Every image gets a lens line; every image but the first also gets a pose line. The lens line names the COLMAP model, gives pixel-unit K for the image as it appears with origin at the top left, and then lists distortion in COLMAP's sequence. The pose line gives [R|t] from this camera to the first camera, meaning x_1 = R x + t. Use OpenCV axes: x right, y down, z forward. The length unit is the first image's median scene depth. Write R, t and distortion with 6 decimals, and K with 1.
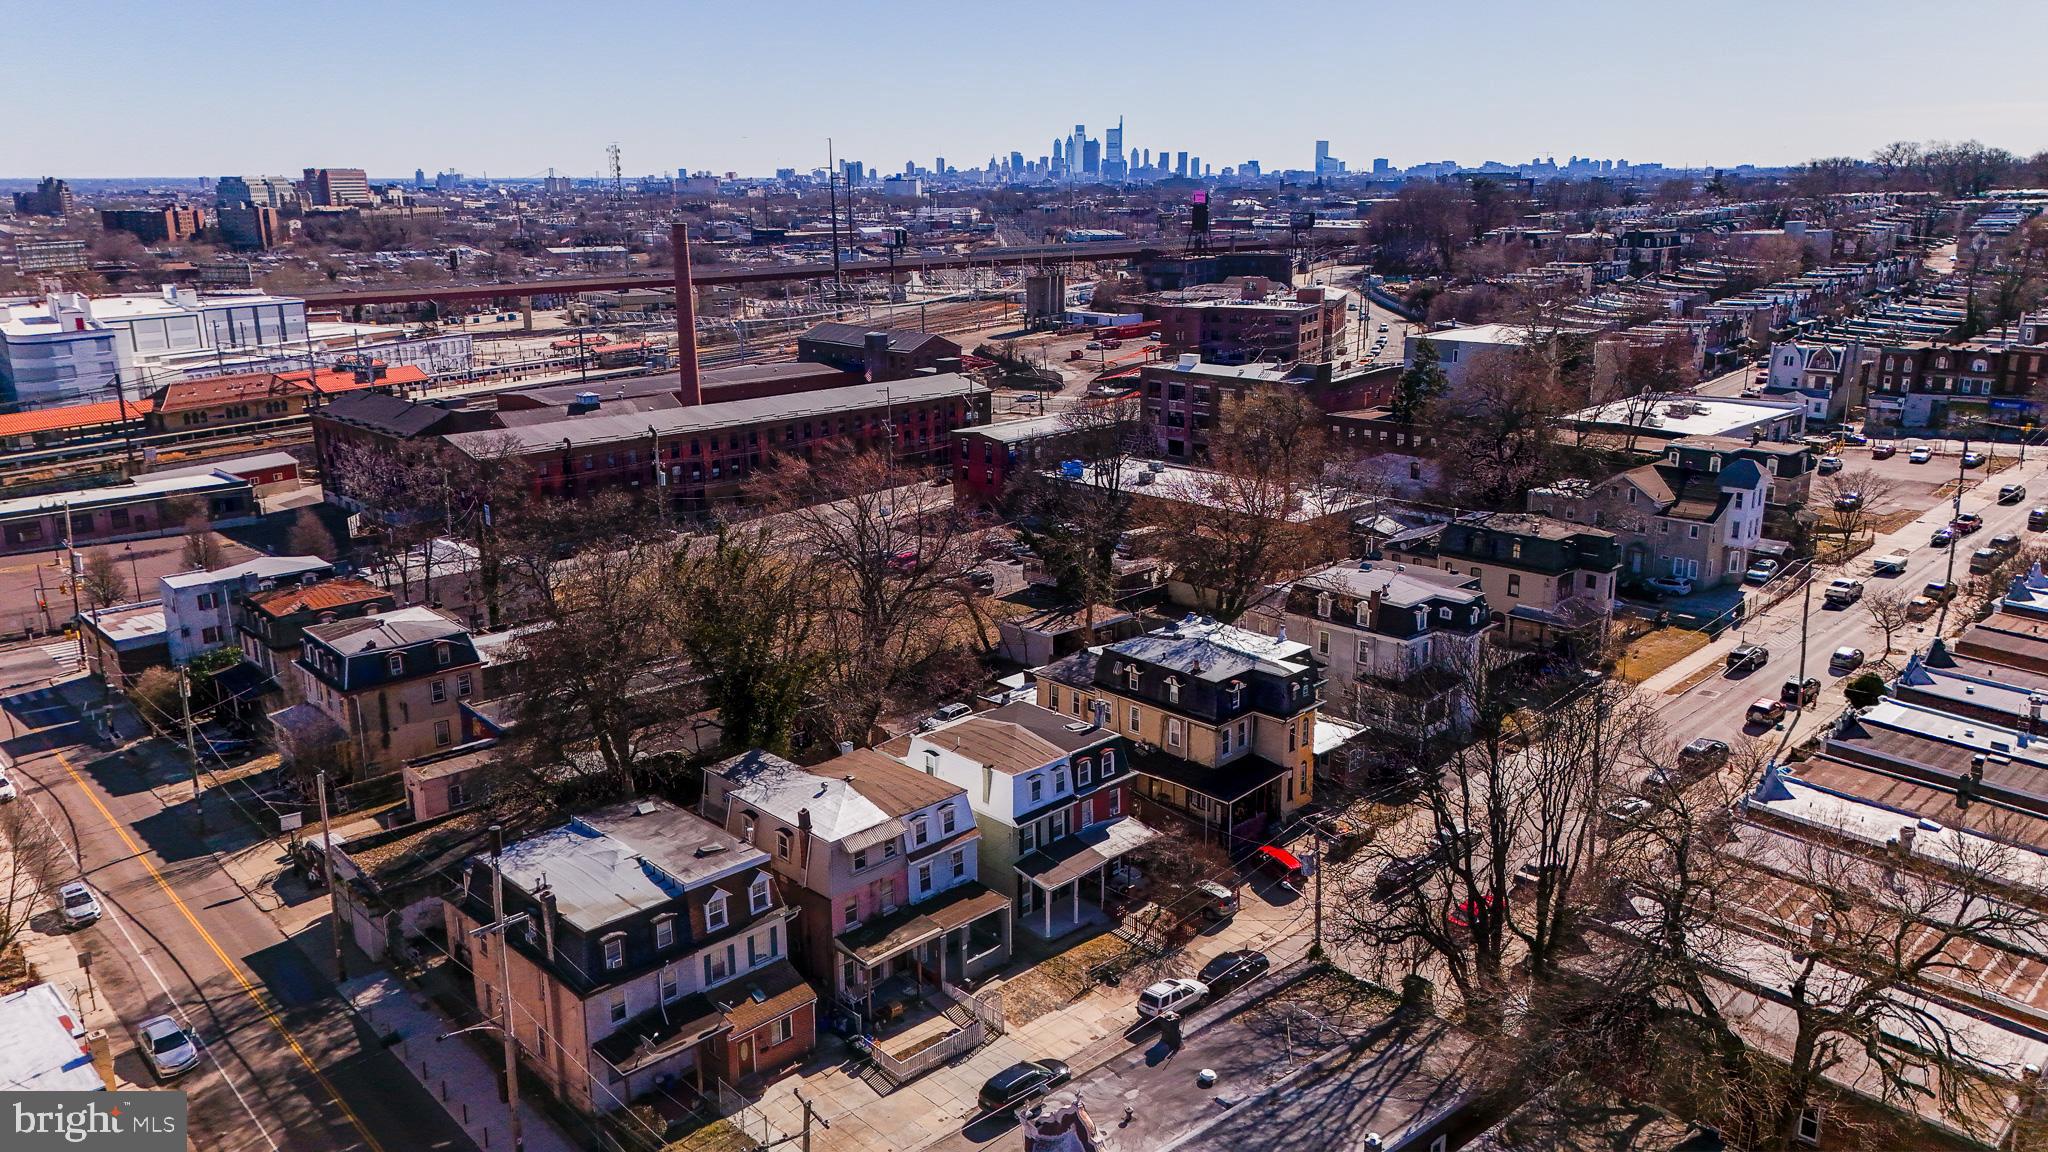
lens RADIAL K [[1470.4, 0, 1018.1], [0, 1470.4, 519.7], [0, 0, 1]] dist [0.000884, 0.035552]
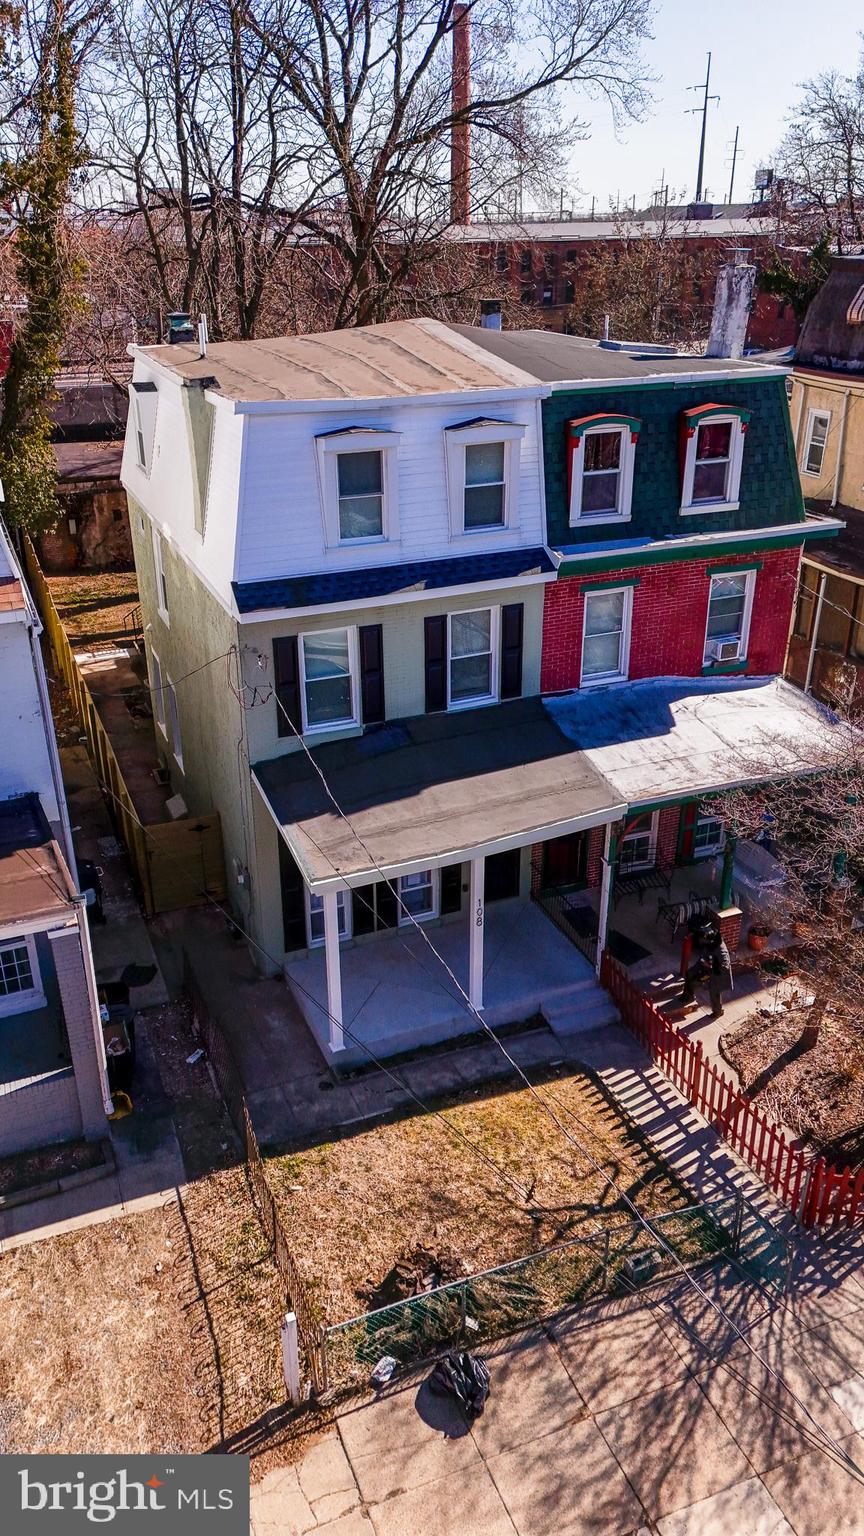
lens RADIAL K [[1102.8, 0, 432.0], [0, 1102.8, 768.0], [0, 0, 1]] dist [0.000884, 0.035552]
pose [[0.930970, 0.156636, -0.329788, 0.091299], [-0.076761, 0.967077, 0.242630, 0.180288], [0.356935, -0.200567, 0.912344, 0.813820]]
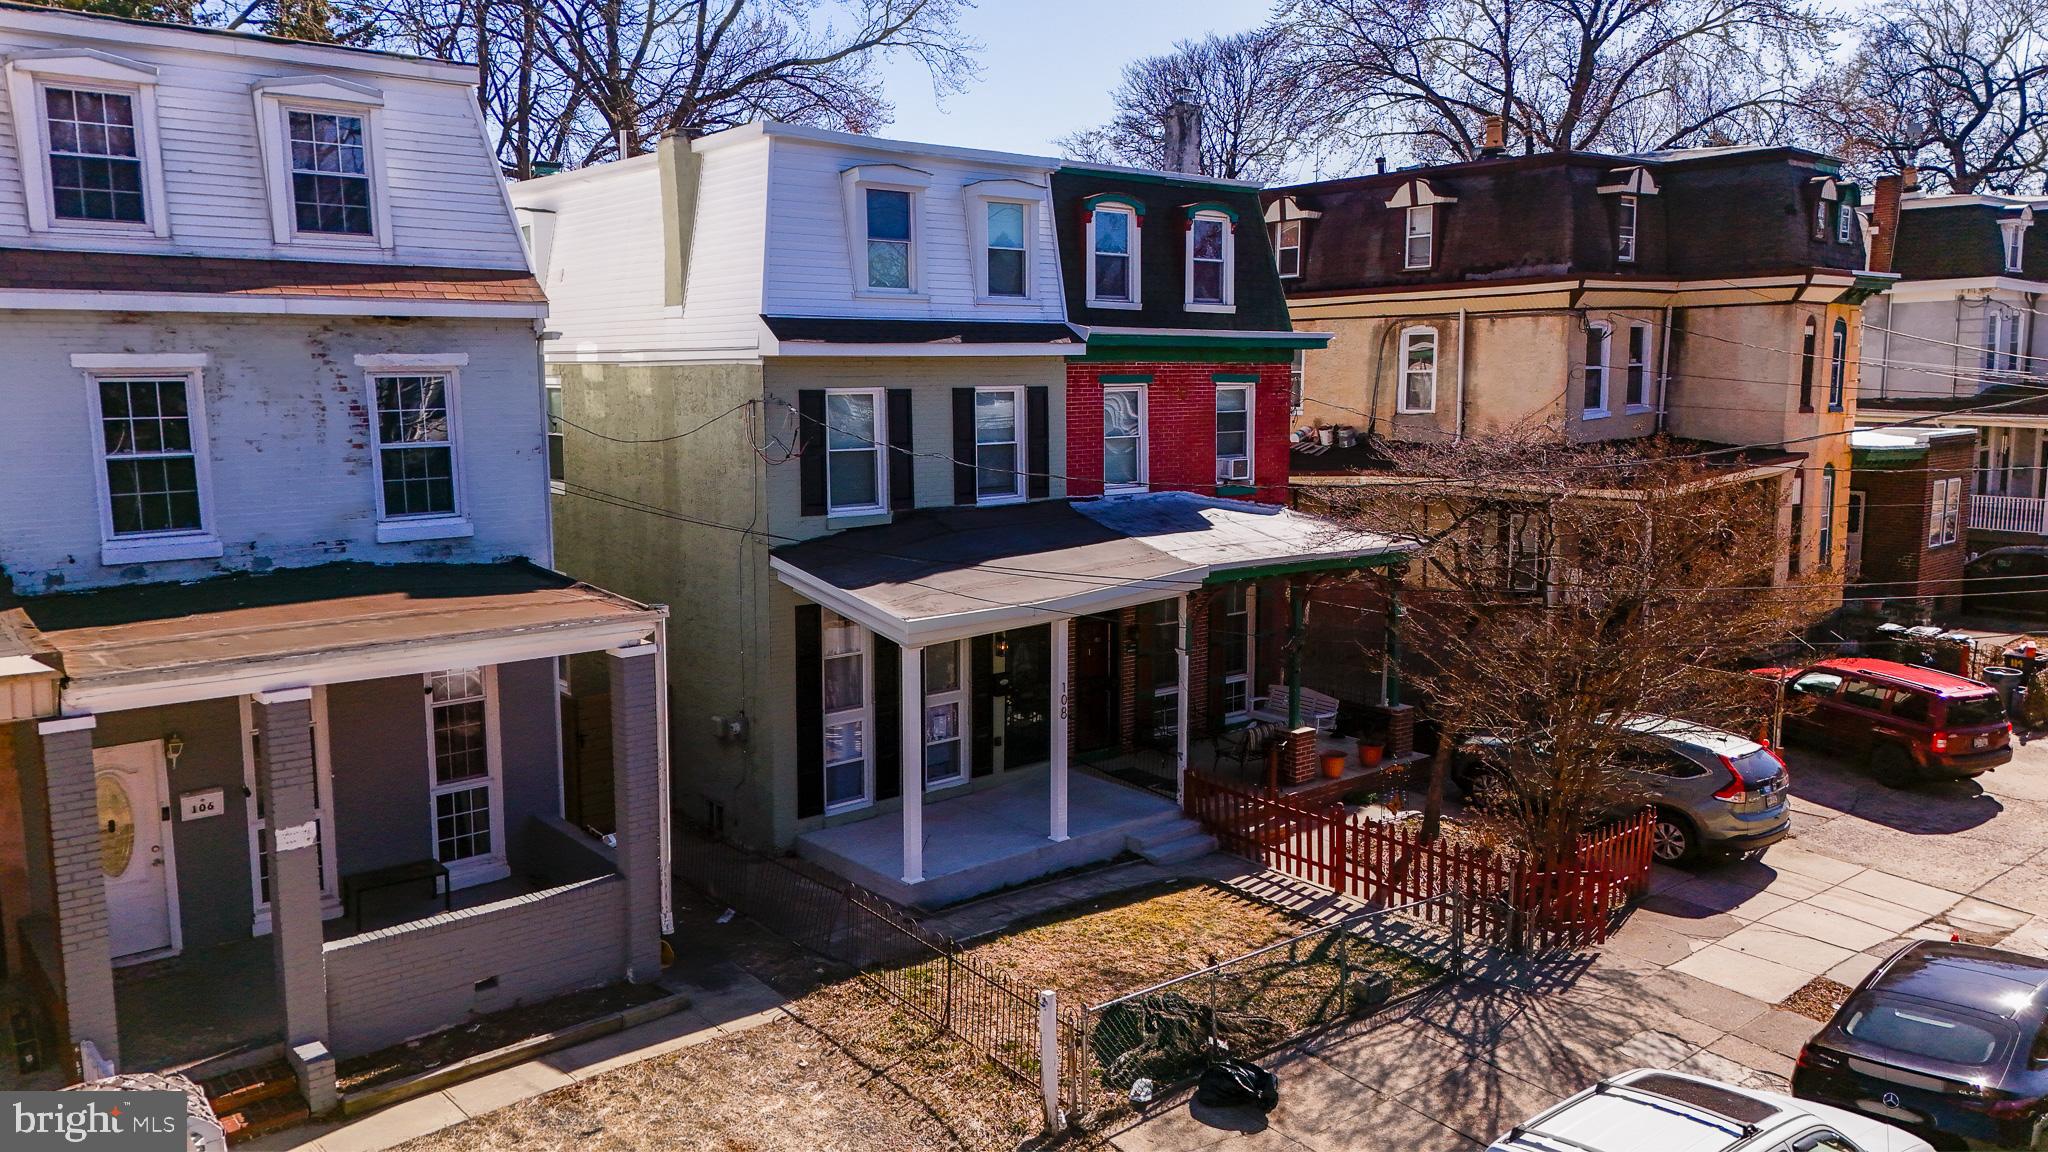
lens RADIAL K [[1484.1, 0, 1024.0], [0, 1484.1, 576.0], [0, 0, 1]] dist [0.018101, -0.000819]
pose [[0.997695, 0.009437, -0.067198, 0.048204], [-0.015086, 0.996347, -0.084056, 0.250993], [0.066159, 0.084876, 0.994193, 0.769192]]
